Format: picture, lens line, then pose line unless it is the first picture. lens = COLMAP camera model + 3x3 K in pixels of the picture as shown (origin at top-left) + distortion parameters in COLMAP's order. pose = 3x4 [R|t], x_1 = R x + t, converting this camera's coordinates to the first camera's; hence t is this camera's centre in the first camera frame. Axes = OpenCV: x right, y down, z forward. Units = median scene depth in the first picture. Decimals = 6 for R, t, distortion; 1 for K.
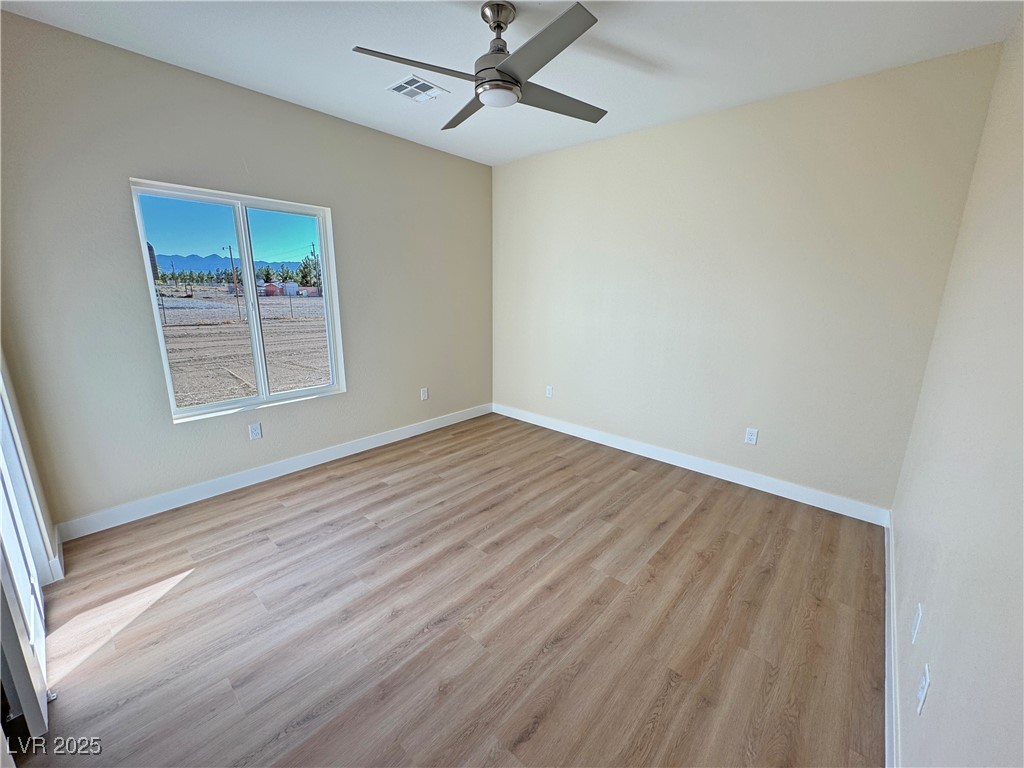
lens RADIAL K [[409.6, 0, 511.1], [0, 409.6, 383.4], [0, 0, 1]] dist [-0.001508, -0.000437]
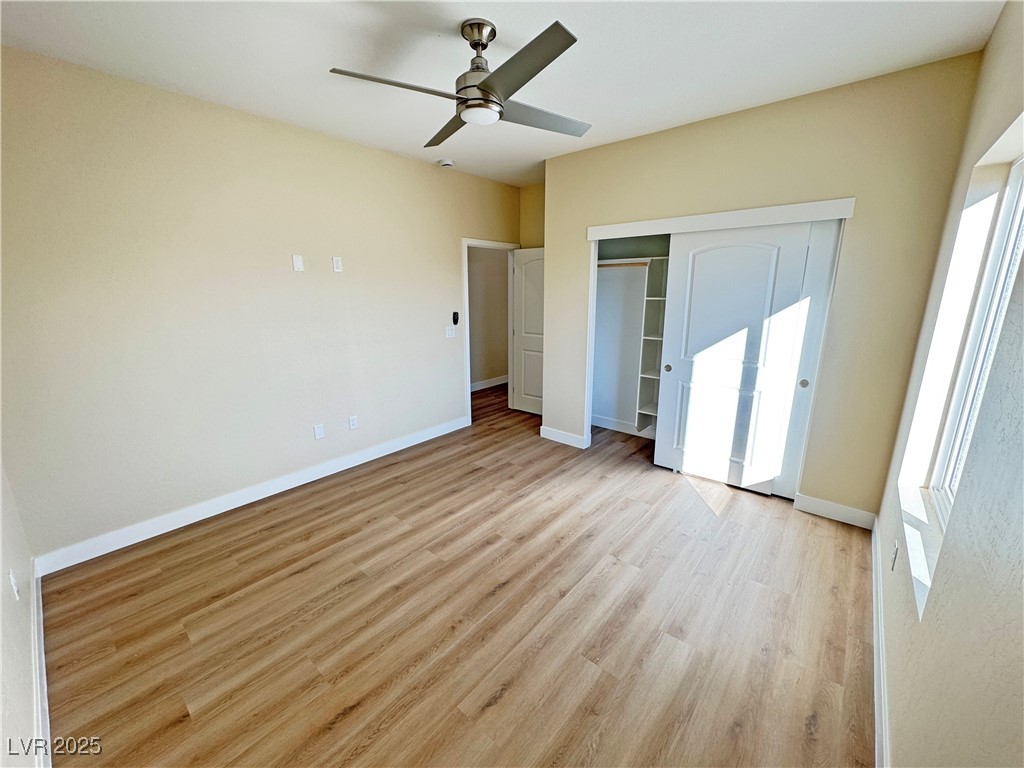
lens RADIAL K [[409.6, 0, 509.2], [0, 409.6, 383.6], [0, 0, 1]] dist [-0.001508, -0.000437]
pose [[-0.999773, -0.003889, -0.020940, -0.066977], [-0.012799, 0.895557, 0.444763, -0.466305], [0.017023, 0.444930, -0.895404, 1.814203]]
